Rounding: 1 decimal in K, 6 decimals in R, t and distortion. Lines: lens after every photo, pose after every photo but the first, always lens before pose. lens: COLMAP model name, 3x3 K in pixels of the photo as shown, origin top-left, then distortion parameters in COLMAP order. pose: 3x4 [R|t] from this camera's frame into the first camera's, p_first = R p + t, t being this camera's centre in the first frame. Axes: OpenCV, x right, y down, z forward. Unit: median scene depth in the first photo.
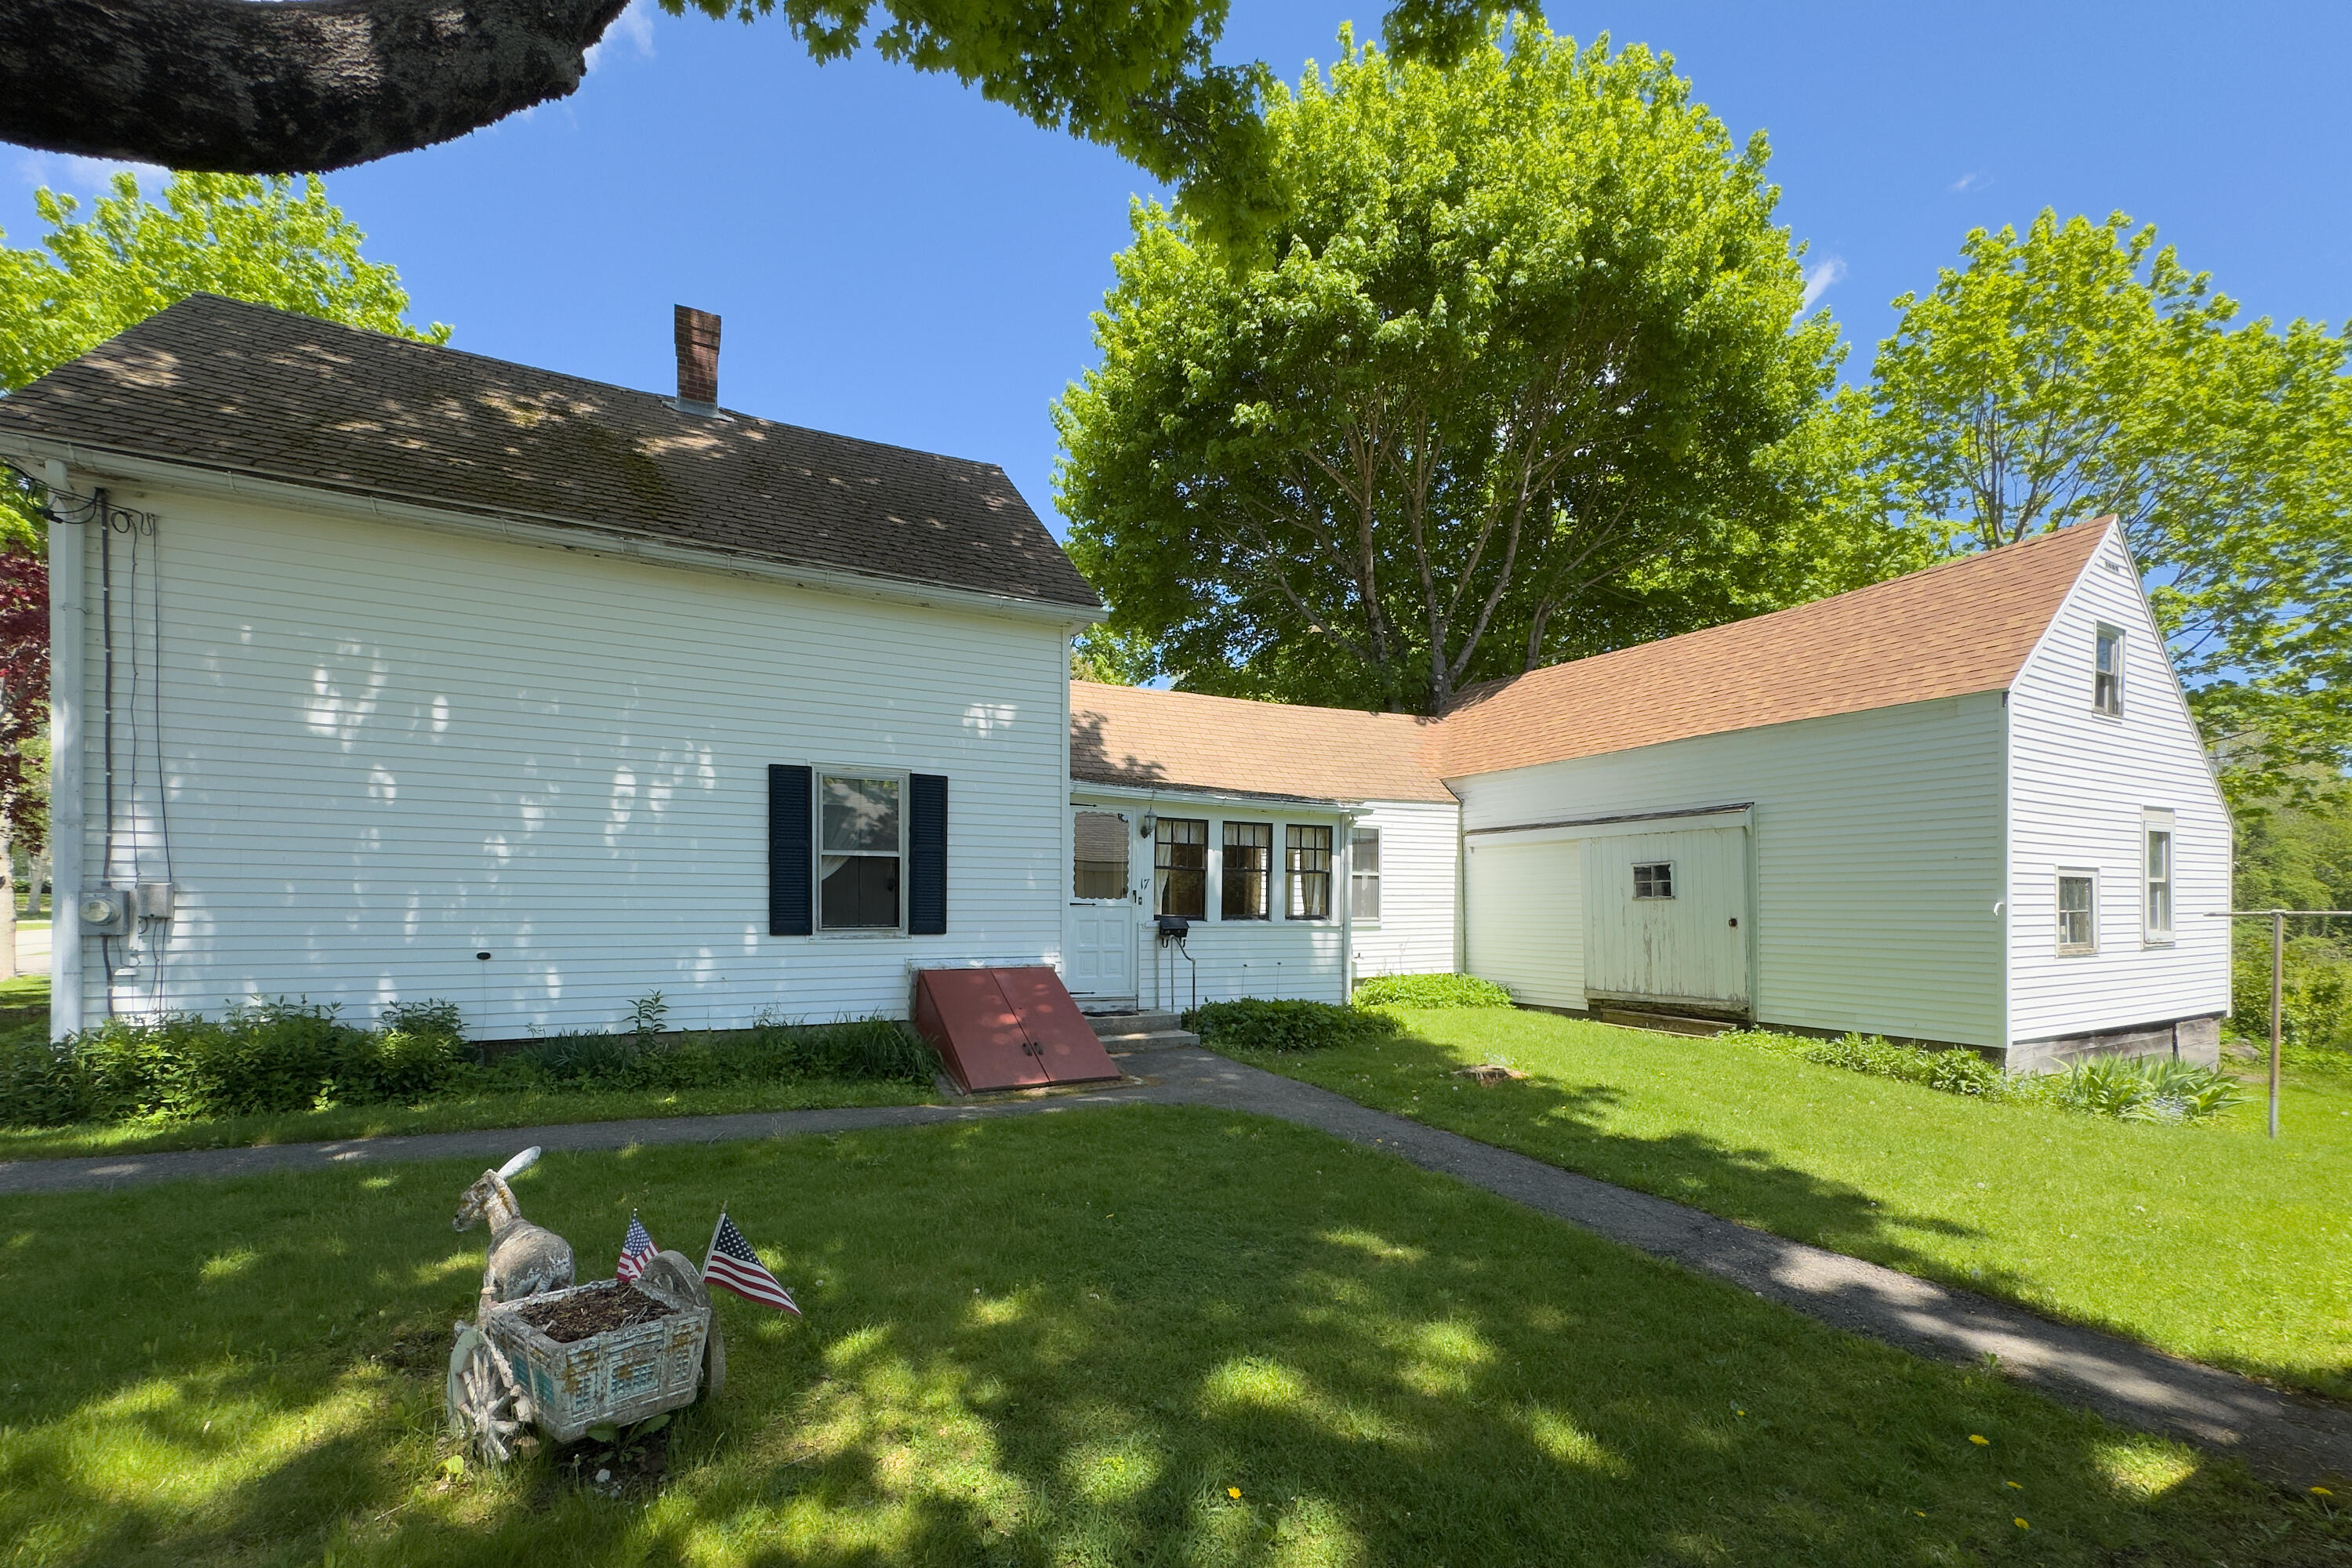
lens RADIAL K [[951.0, 0, 1181.8], [0, 951.0, 913.7], [0, 0, 1]] dist [-0.004221, 0.000216]
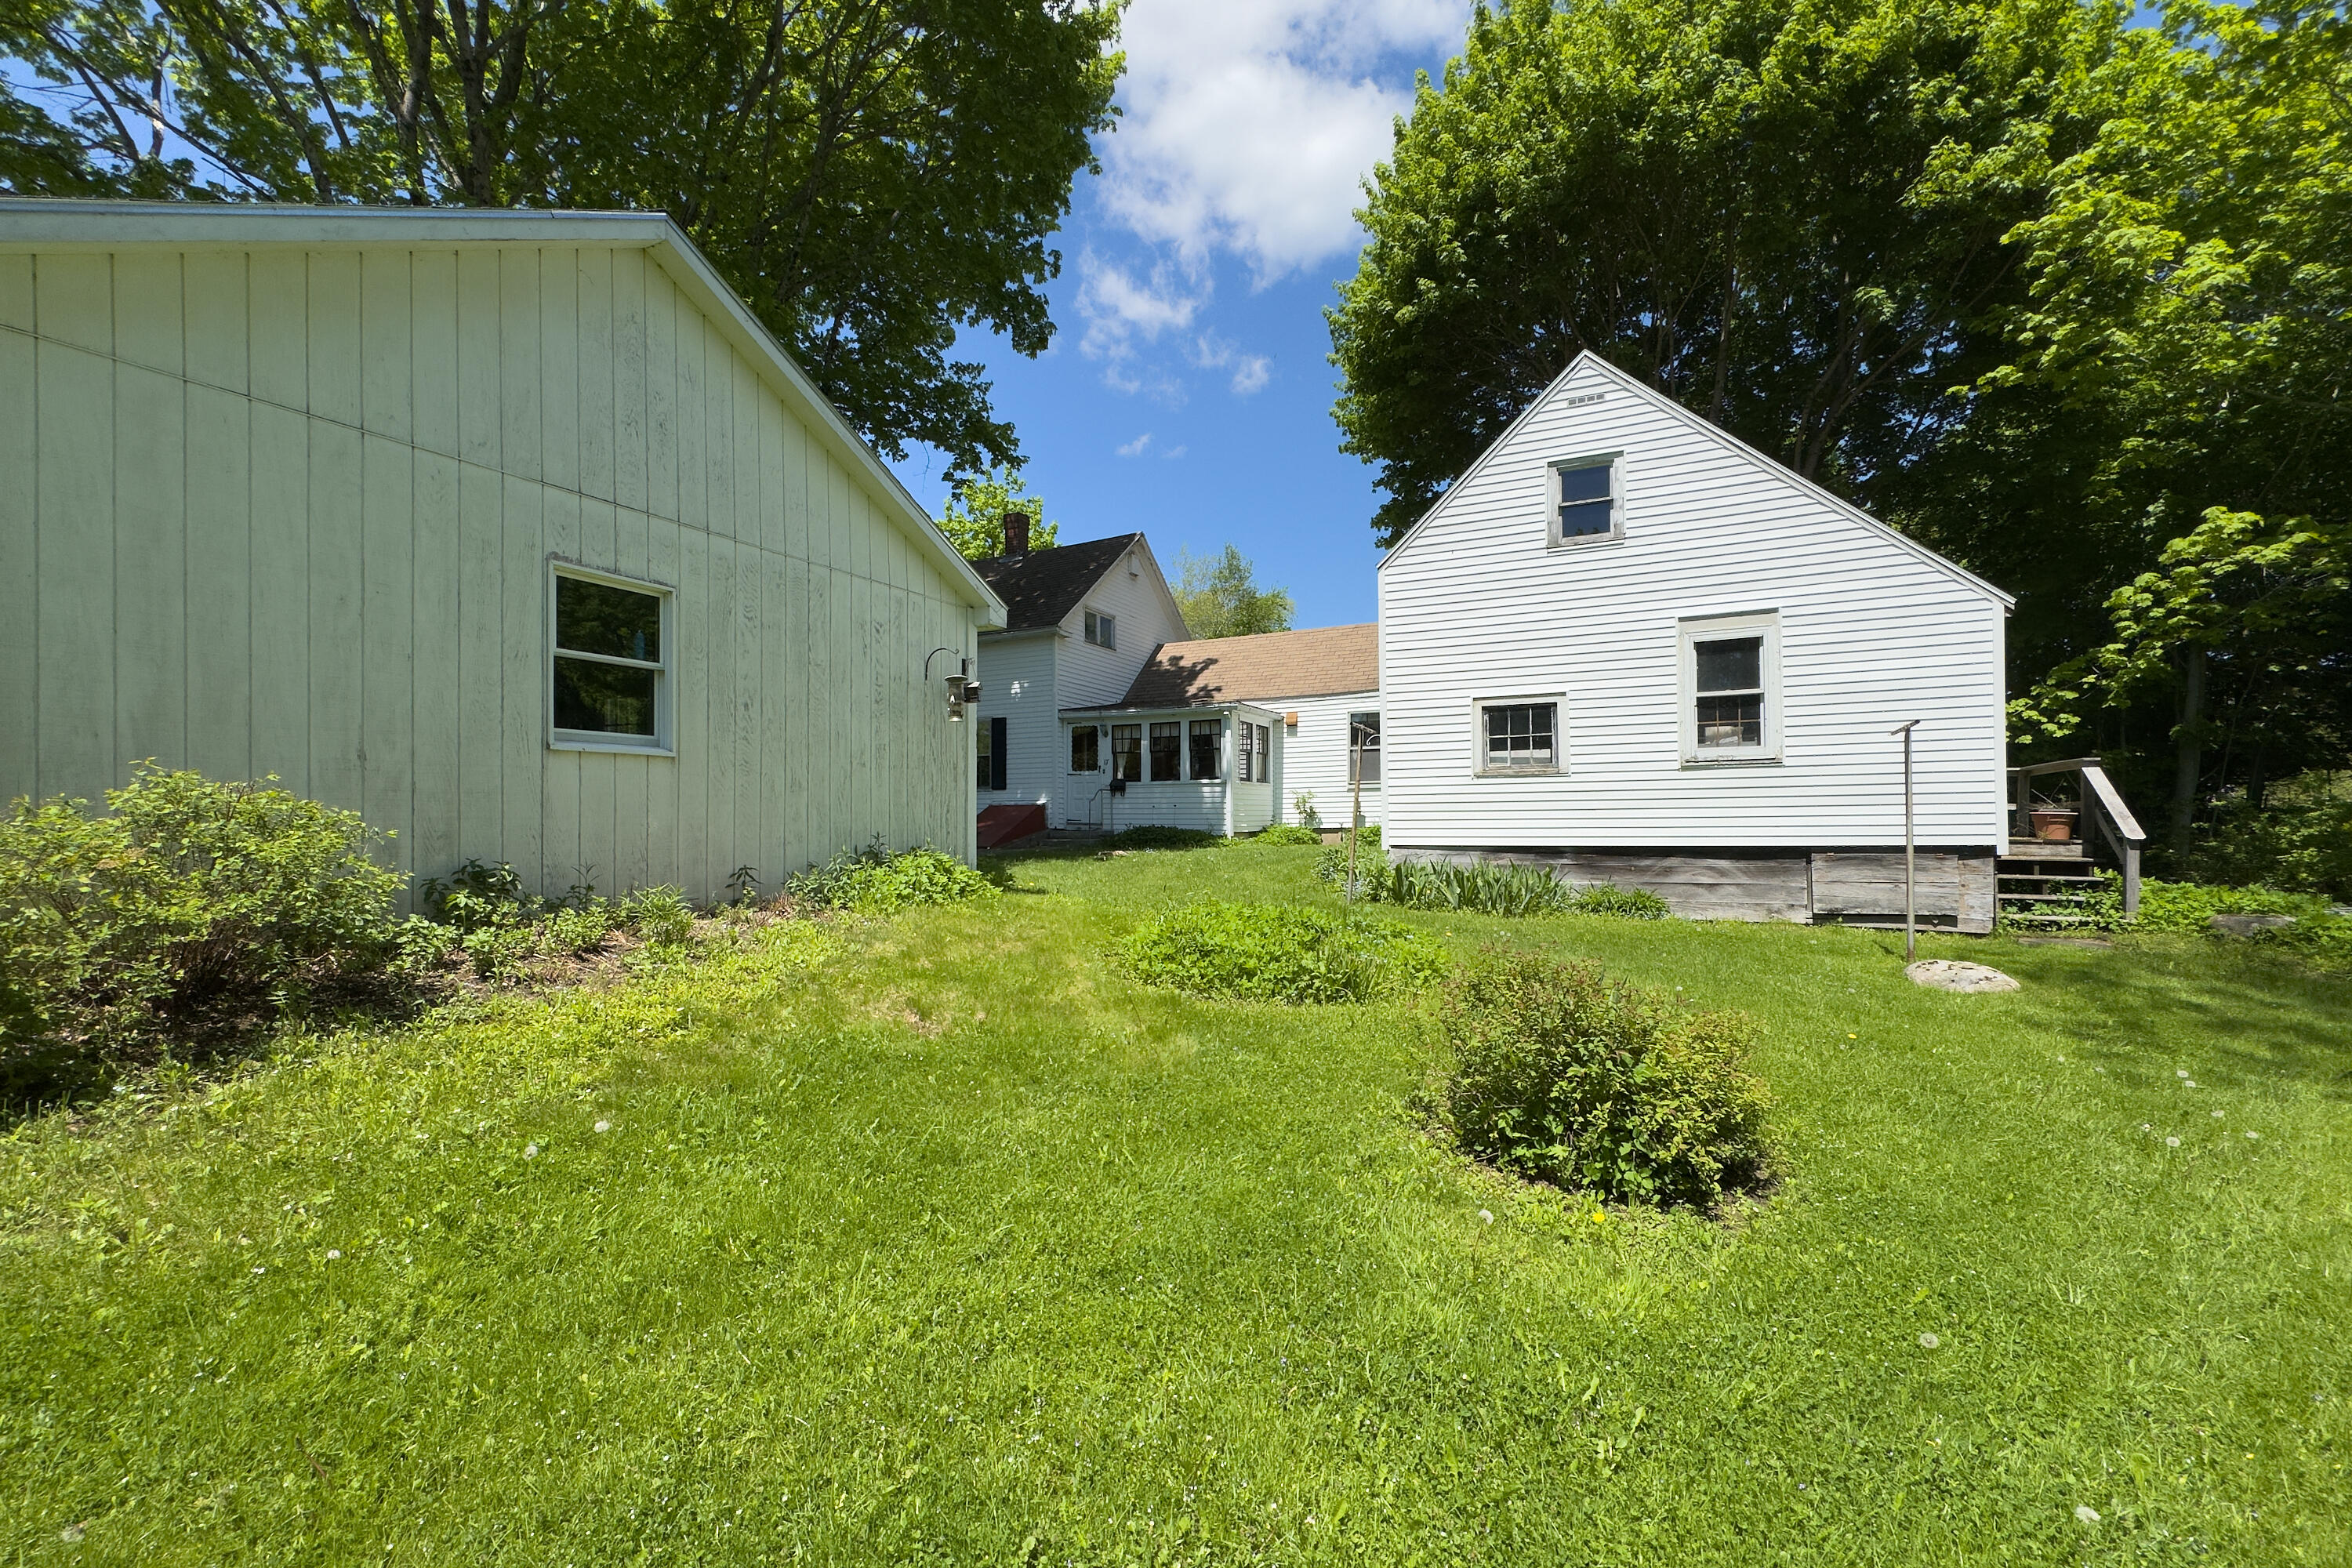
lens RADIAL K [[951.0, 0, 1189.7], [0, 951.0, 826.4], [0, 0, 1]] dist [-0.004221, 0.000216]
pose [[0.599747, -0.004990, -0.800174, 1.480995], [-0.001322, 0.999973, -0.007227, 0.103300], [0.800189, 0.005392, 0.599724, 0.030932]]
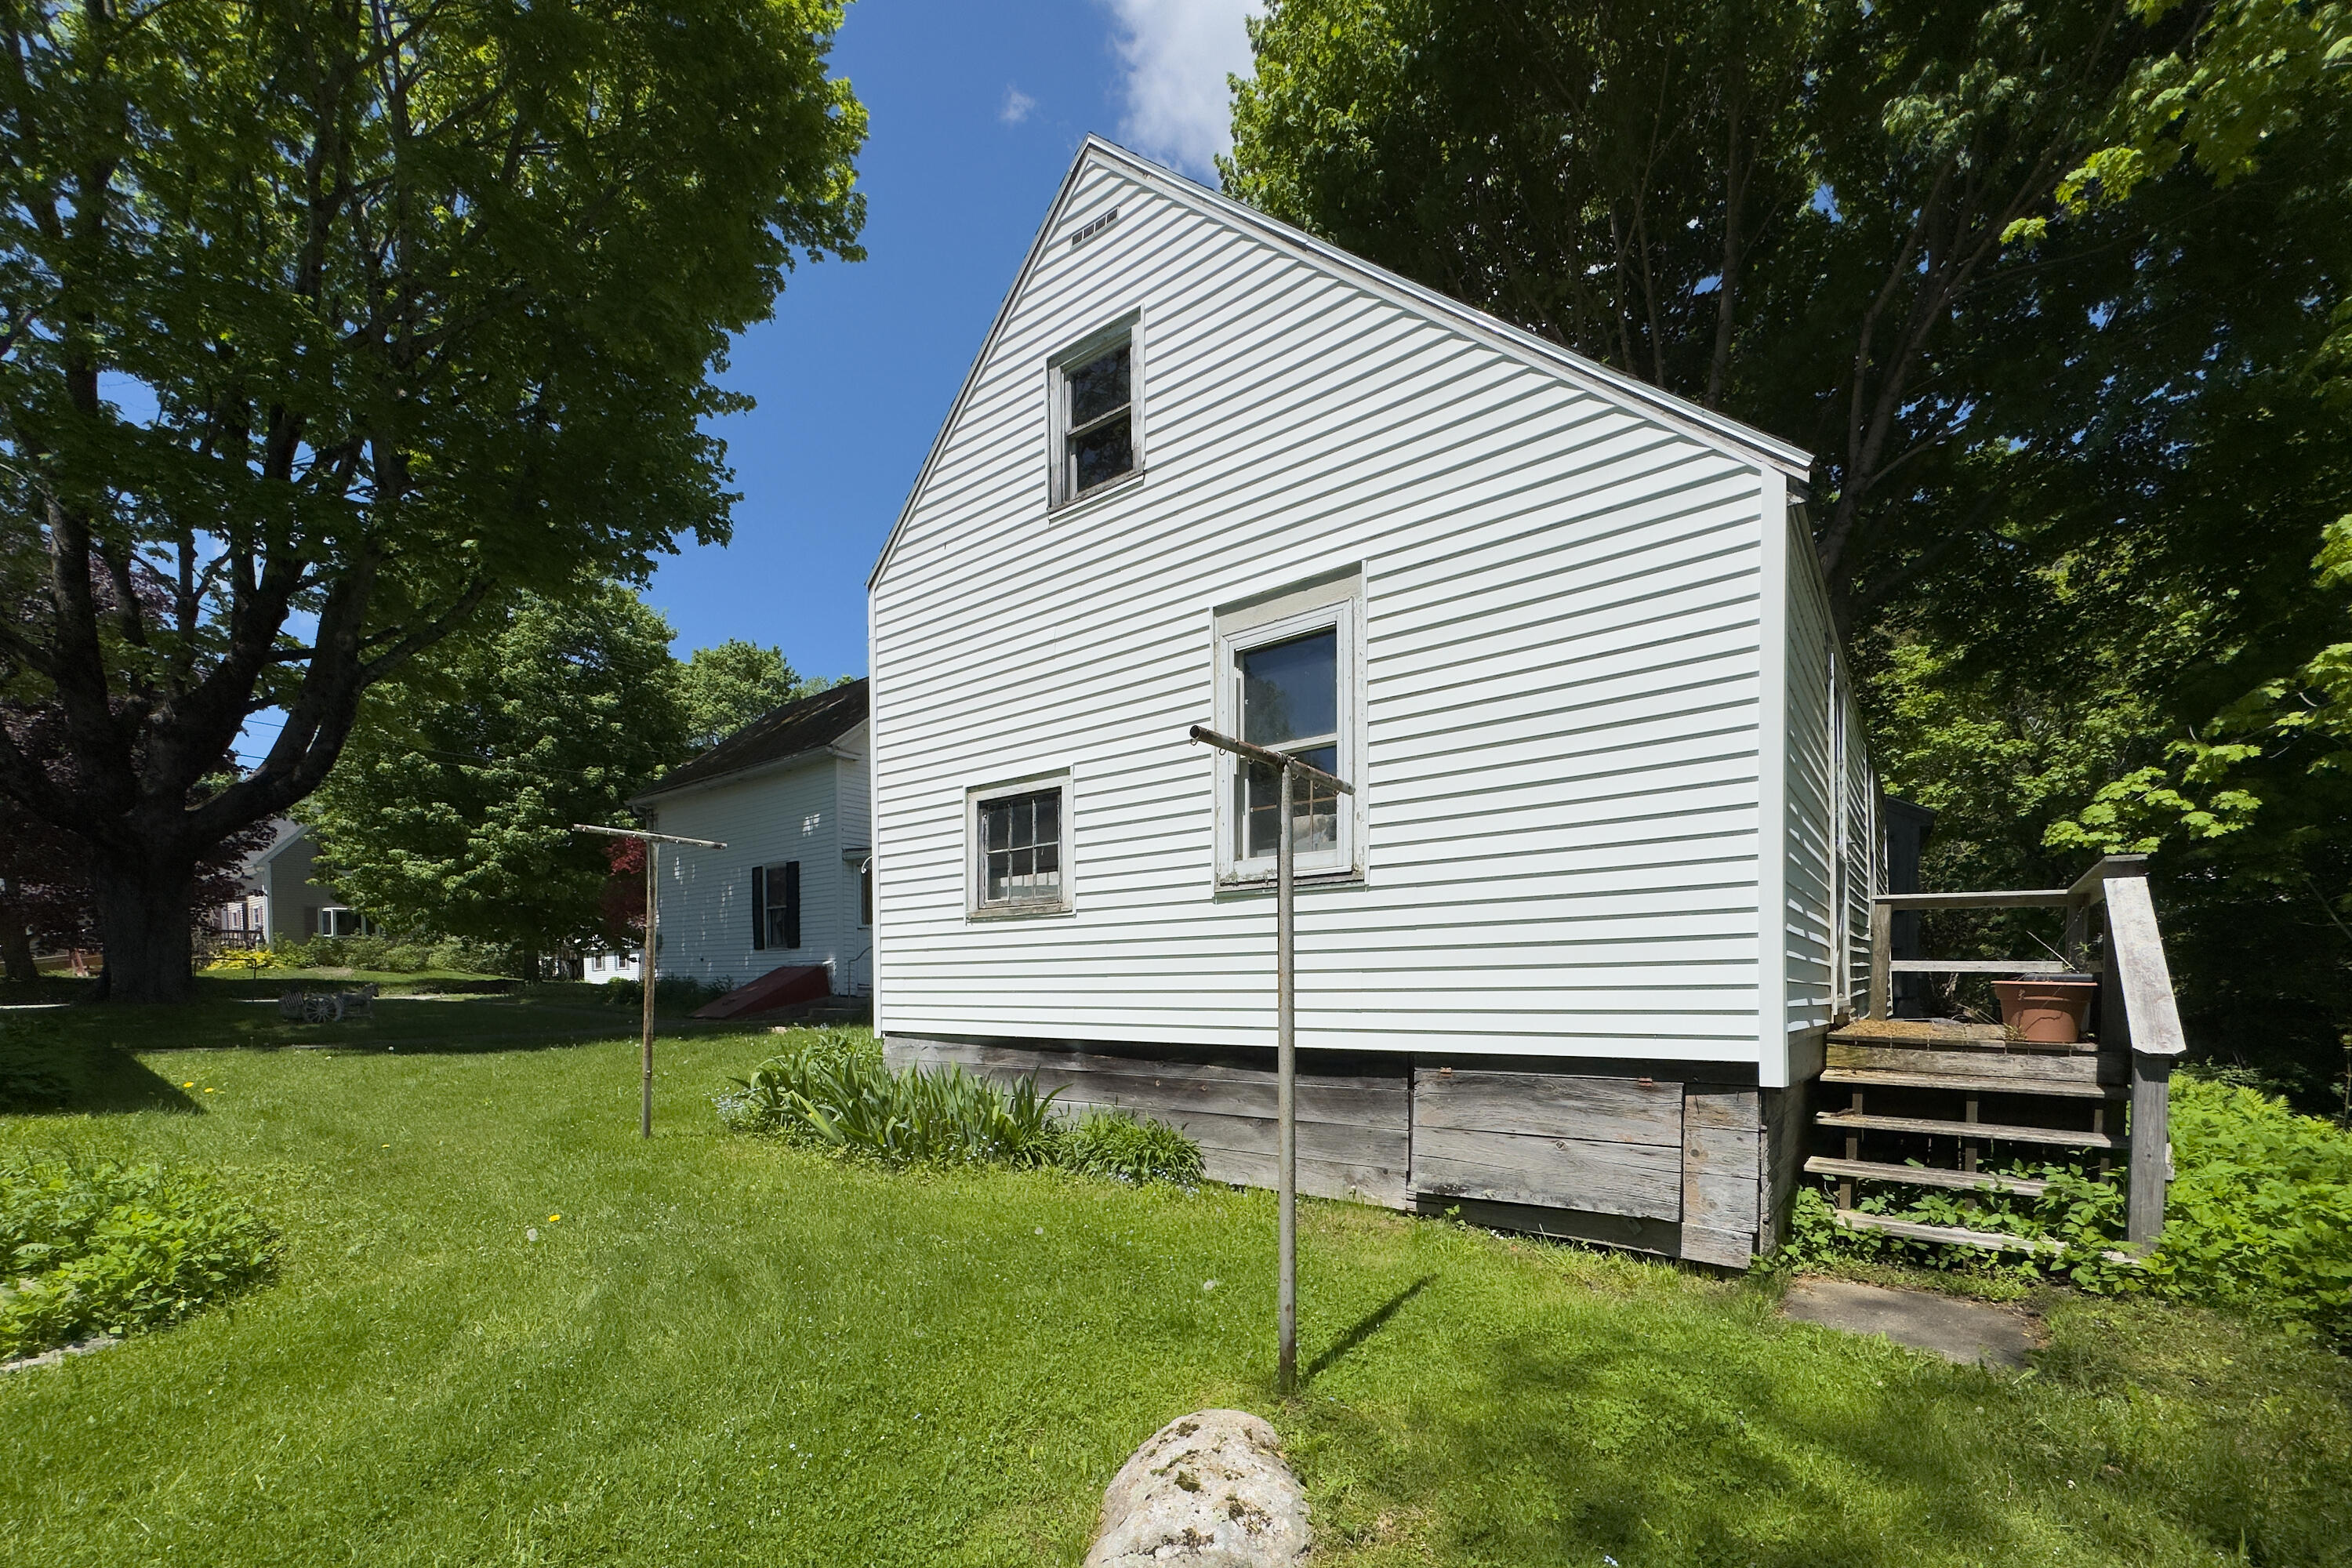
lens RADIAL K [[951.0, 0, 1204.3], [0, 951.0, 1012.6], [0, 0, 1]] dist [-0.004221, 0.000216]
pose [[0.429327, 0.020561, -0.902915, 1.465520], [-0.005014, 0.999780, 0.020382, 0.087962], [0.903135, -0.004223, 0.429336, 0.776400]]
